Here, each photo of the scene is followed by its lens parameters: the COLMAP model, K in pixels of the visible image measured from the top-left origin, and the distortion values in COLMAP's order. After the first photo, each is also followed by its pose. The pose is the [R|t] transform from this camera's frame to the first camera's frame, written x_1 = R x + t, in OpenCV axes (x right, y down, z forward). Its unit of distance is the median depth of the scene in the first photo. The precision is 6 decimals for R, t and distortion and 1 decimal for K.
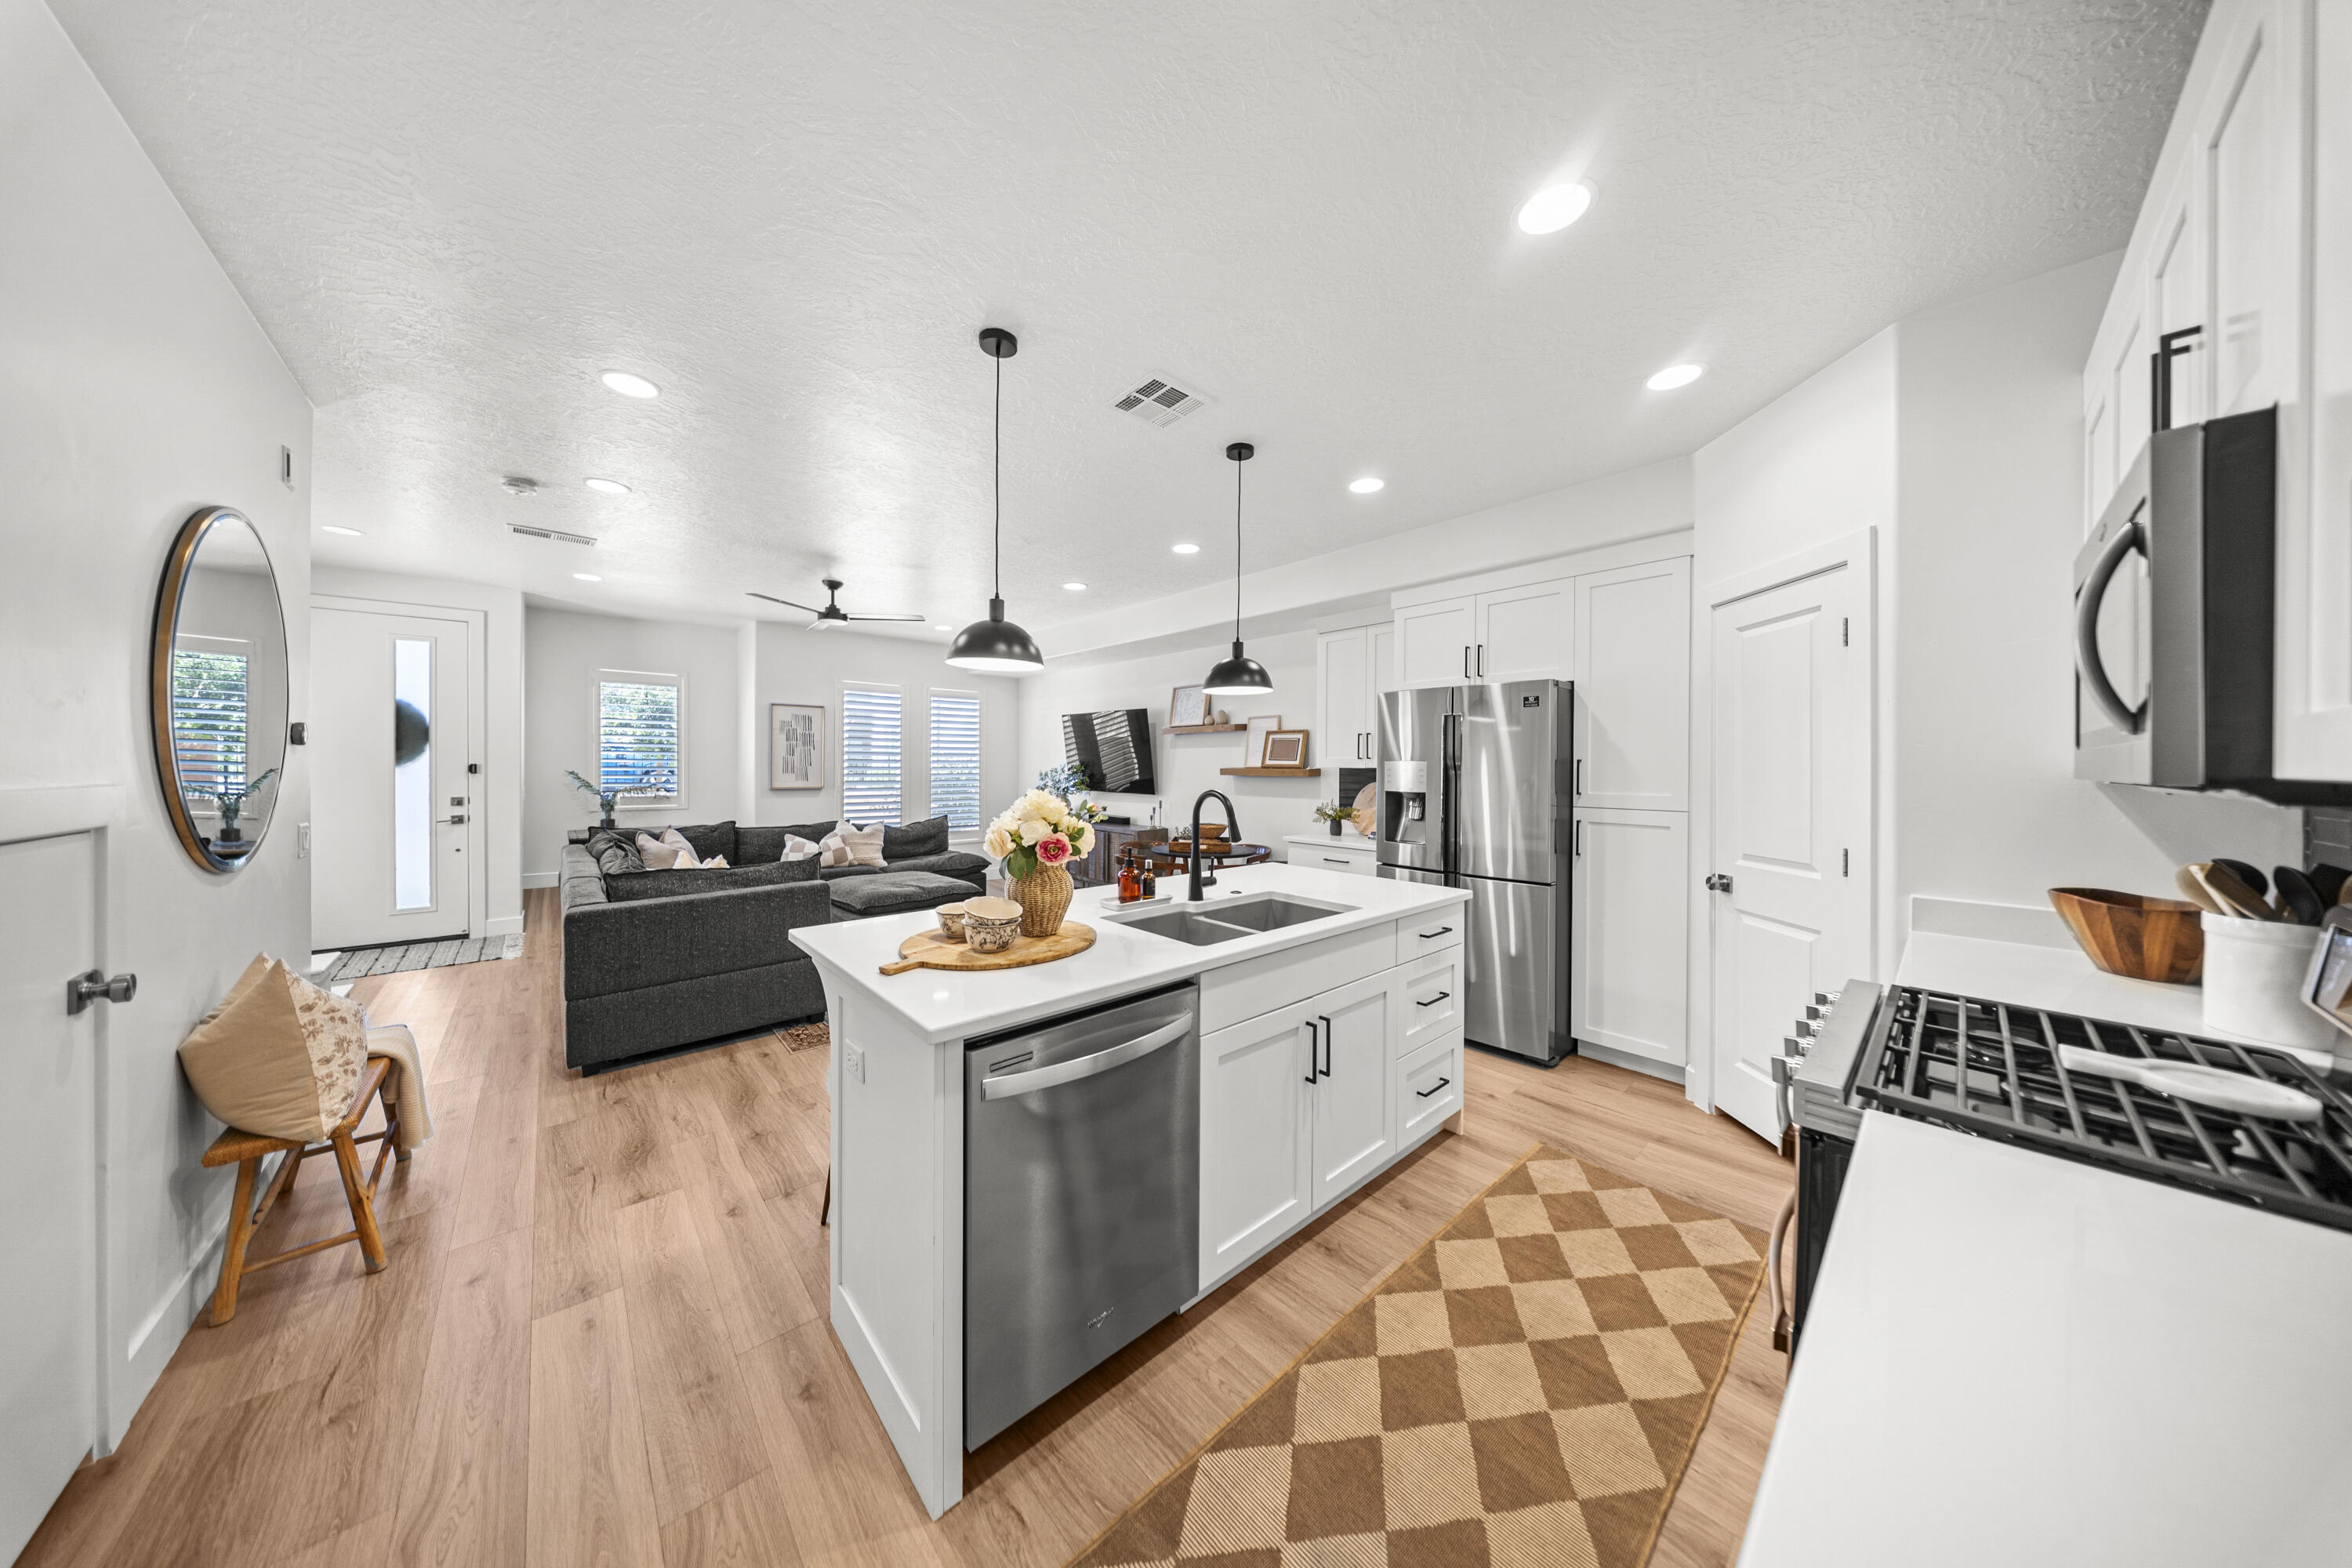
lens RADIAL K [[690.9, 0, 1174.6], [0, 690.9, 767.4], [0, 0, 1]] dist [0.007770, -0.005058]
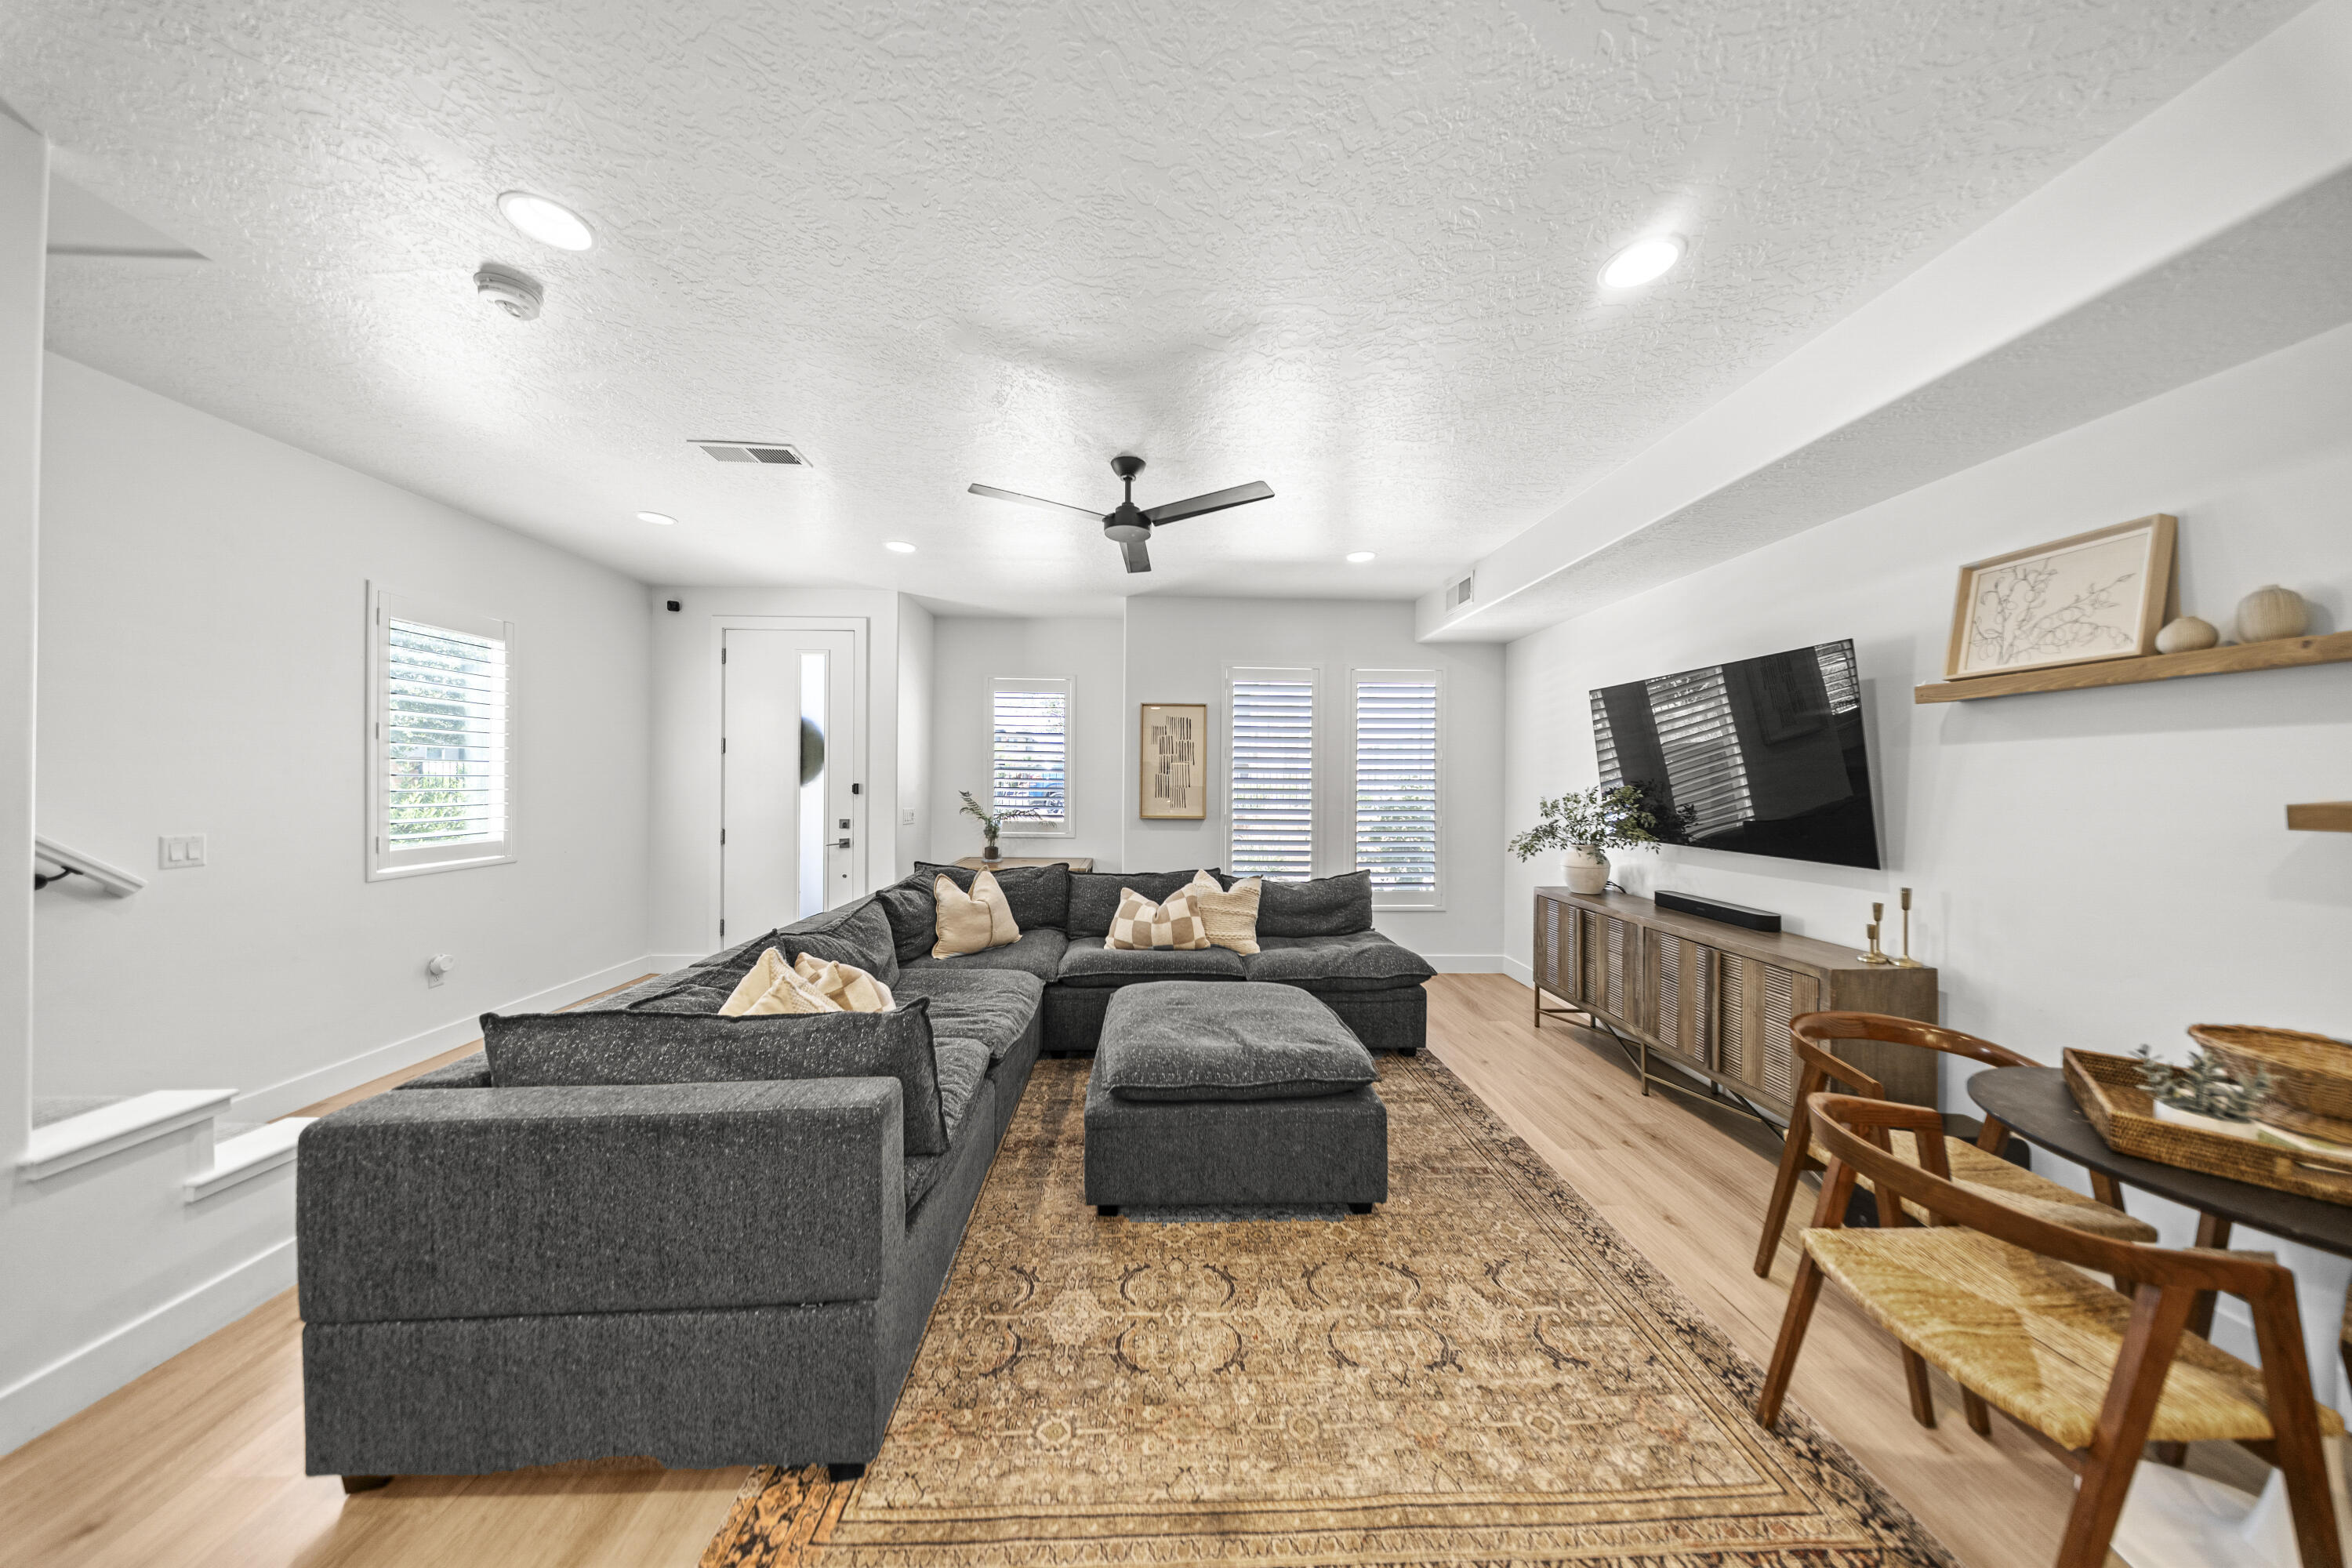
lens RADIAL K [[687.5, 0, 1175.6], [0, 687.5, 781.0], [0, 0, 1]] dist [0.007481, -0.004762]
pose [[0.768196, -0.001263, -0.640214, -0.164019], [-0.006539, 0.999930, -0.009819, -0.003740], [0.640181, 0.011729, 0.768134, 0.940495]]
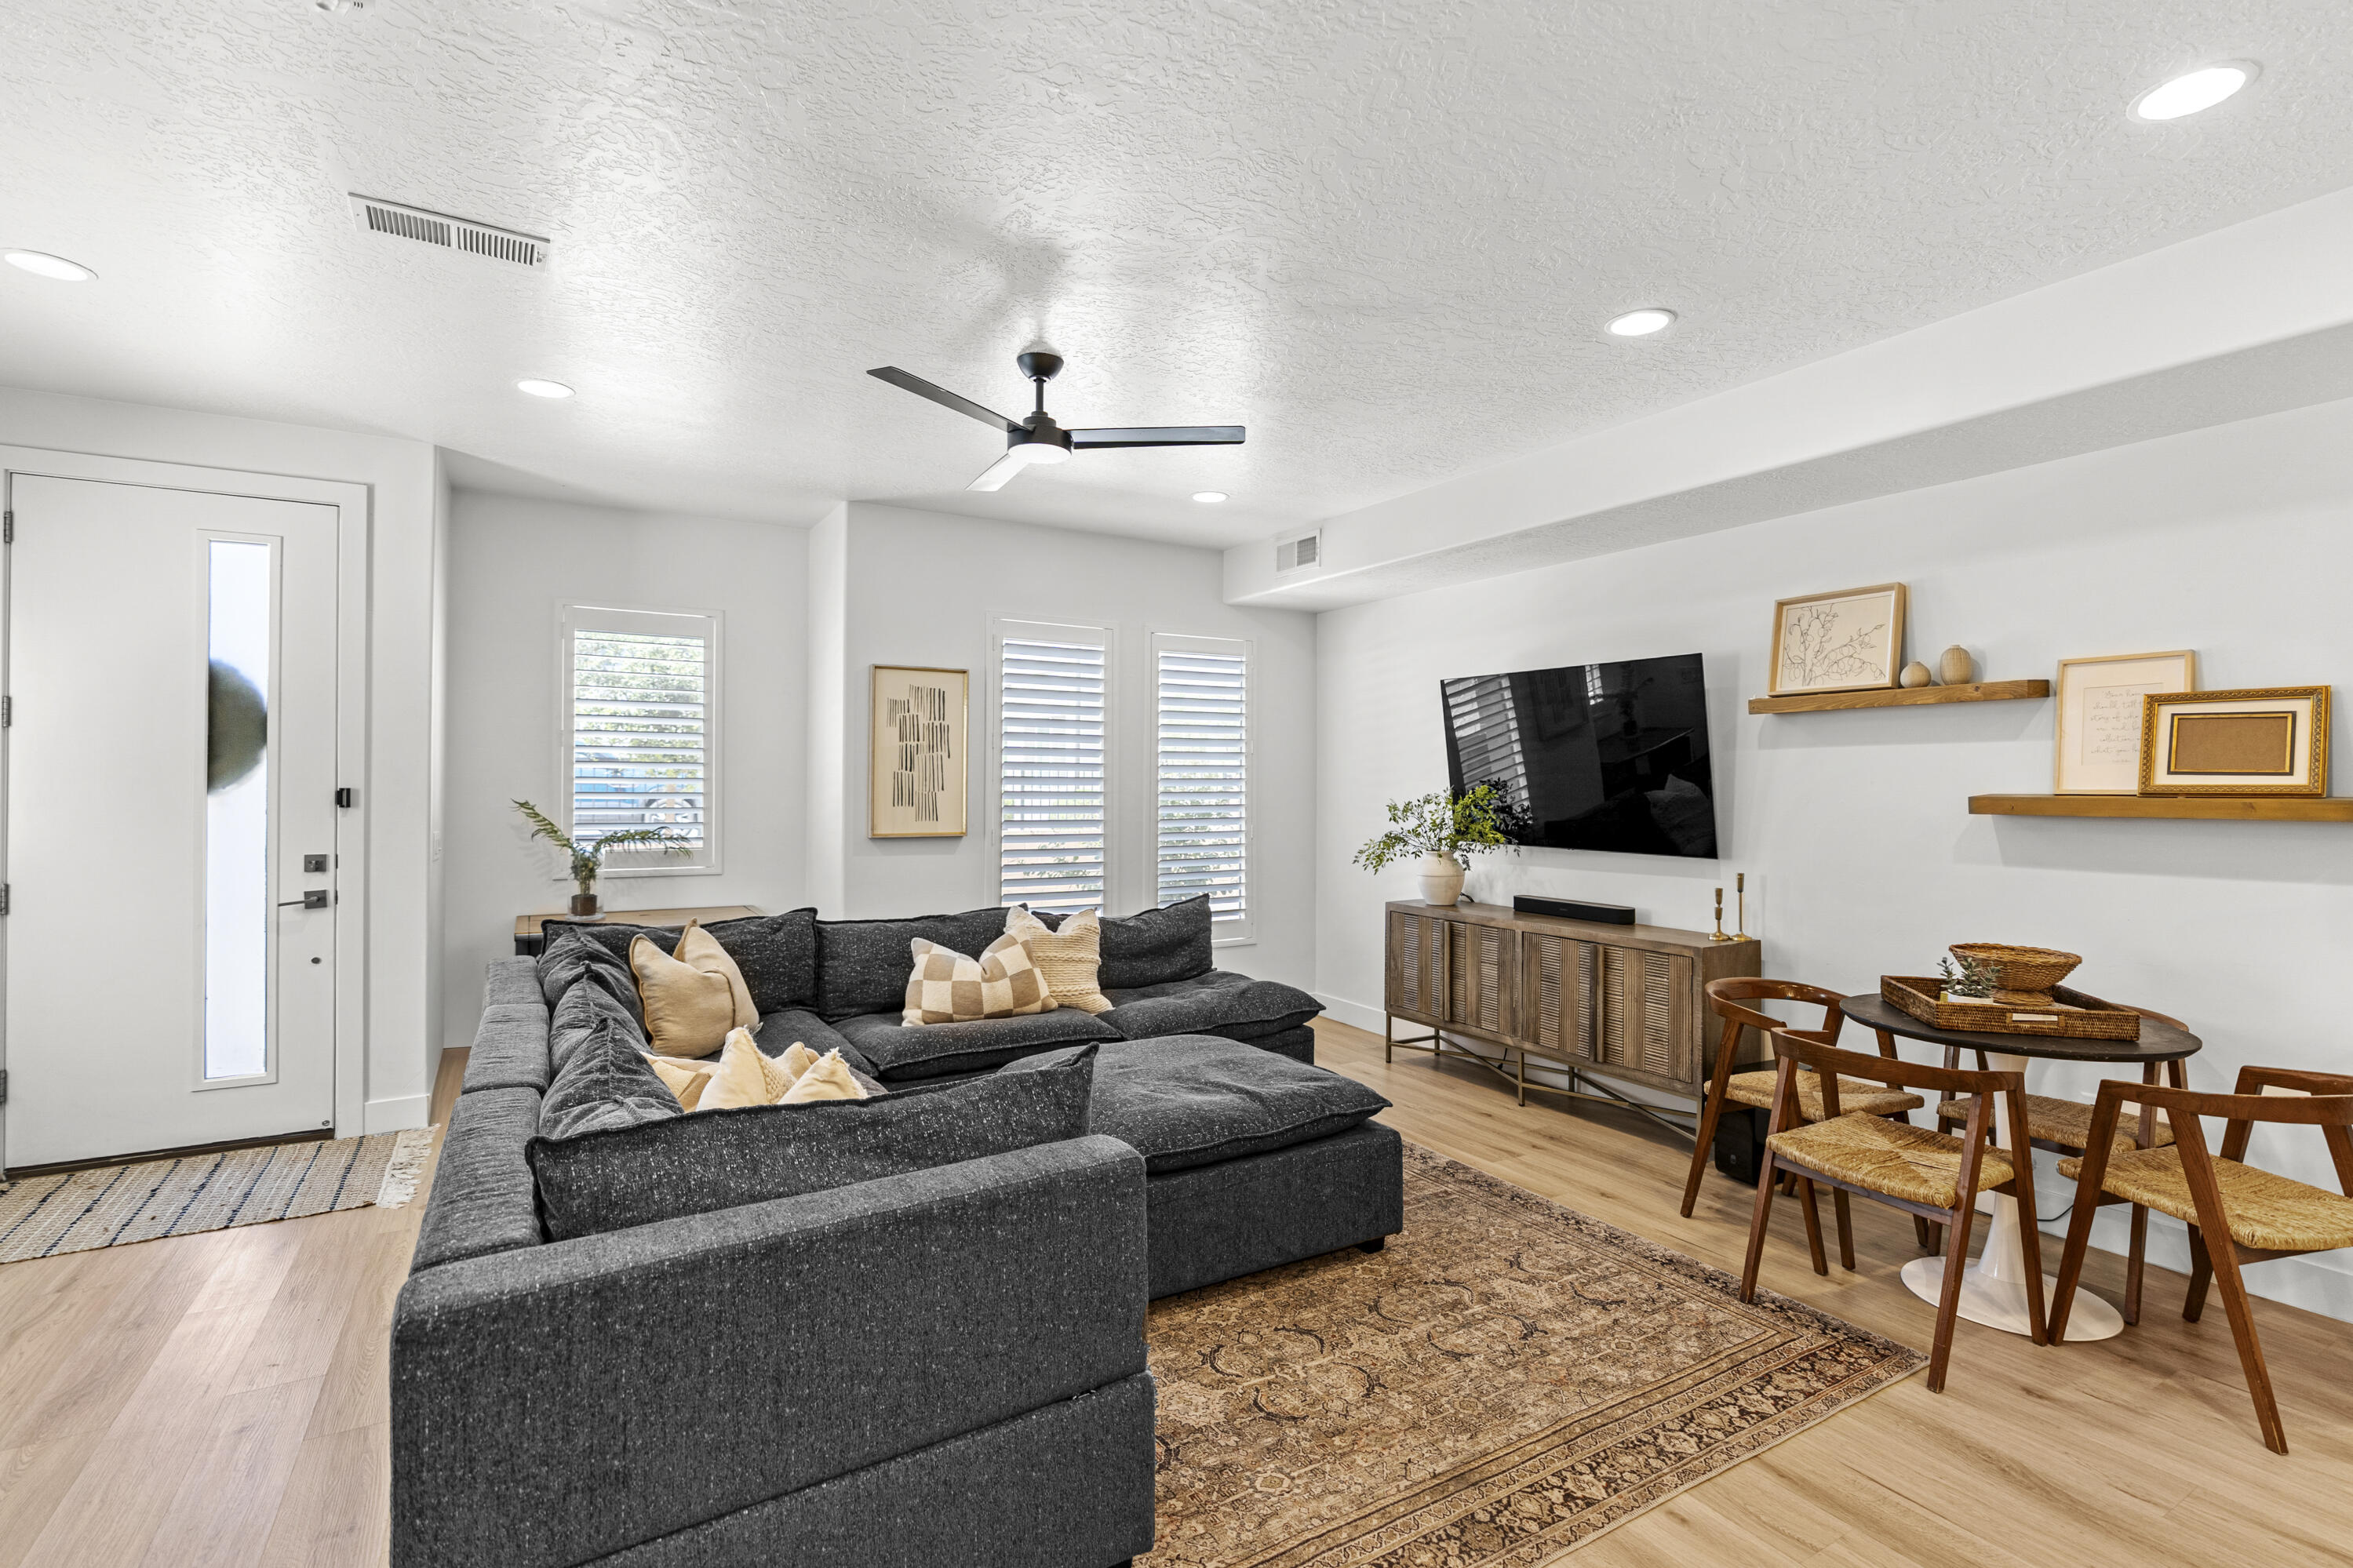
lens RADIAL K [[1089.5, 0, 1191.8], [0, 1089.5, 776.3], [0, 0, 1]] dist [-0.013543, 0.005496]
pose [[0.982108, -0.003652, -0.188283, -0.437775], [0.001056, 0.999903, -0.013888, -0.003432], [0.188315, 0.013441, 0.982017, 0.575078]]
